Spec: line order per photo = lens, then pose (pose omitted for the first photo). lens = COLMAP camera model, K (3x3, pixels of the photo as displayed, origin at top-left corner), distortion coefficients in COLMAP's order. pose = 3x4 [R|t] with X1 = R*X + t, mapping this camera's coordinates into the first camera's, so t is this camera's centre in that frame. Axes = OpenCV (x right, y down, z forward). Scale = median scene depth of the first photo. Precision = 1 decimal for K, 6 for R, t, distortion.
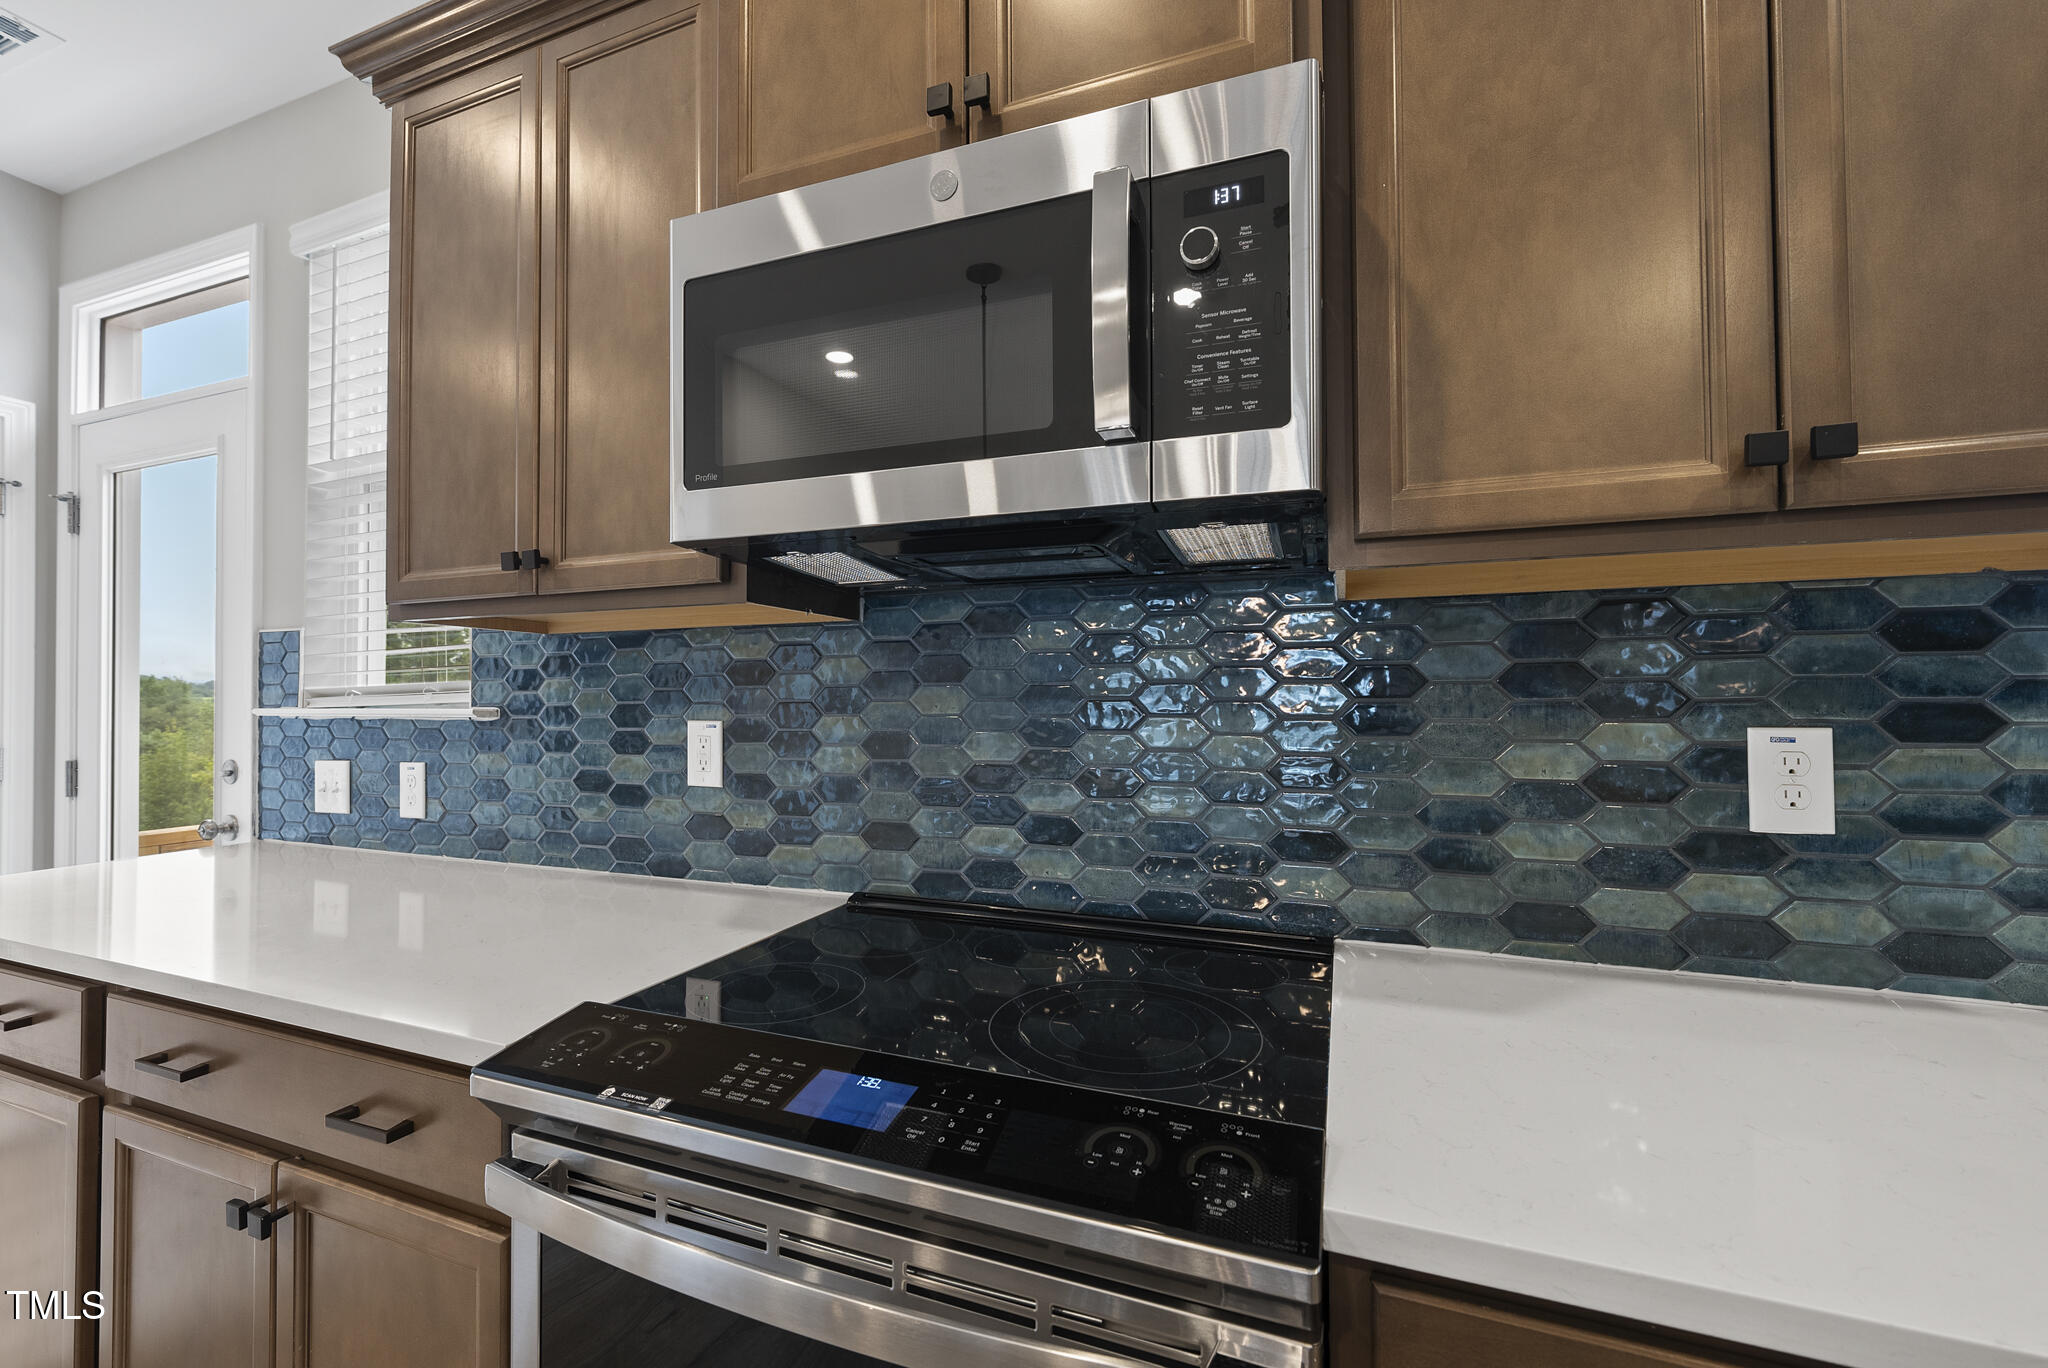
lens RADIAL K [[832.3, 0, 1027.5], [0, 832.3, 691.8], [0, 0, 1]] dist [0.001989, -0.000860]
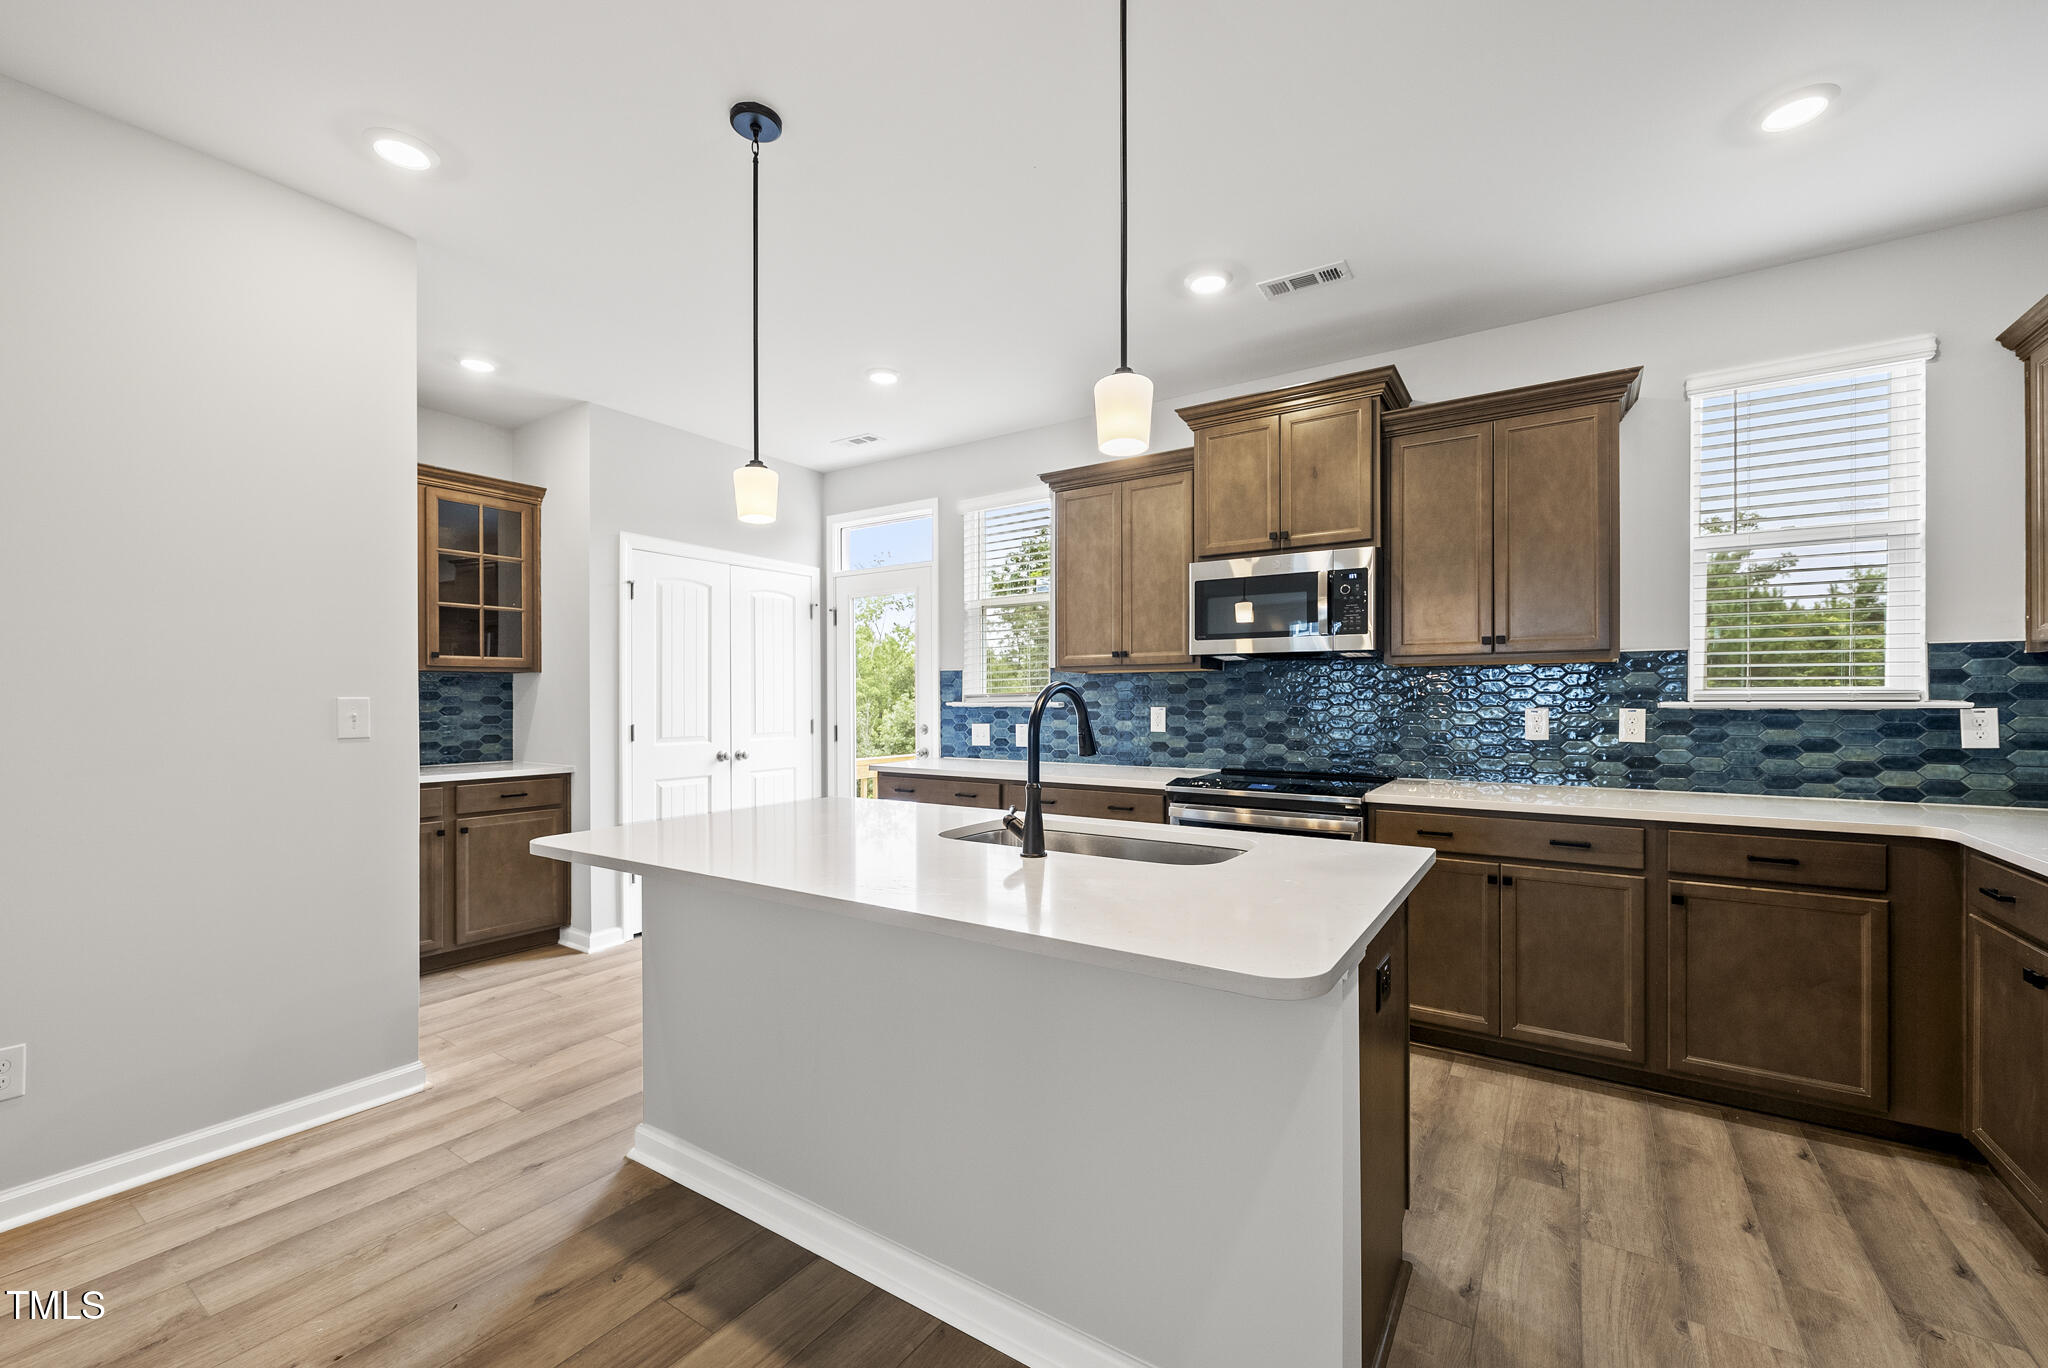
lens RADIAL K [[832.3, 0, 1025.1], [0, 832.3, 697.3], [0, 0, 1]] dist [0.001989, -0.000860]
pose [[0.975706, 0.000196, -0.219086, -0.253045], [0.001497, 0.999970, 0.007562, -0.020651], [0.219081, -0.007706, 0.975676, -1.957526]]
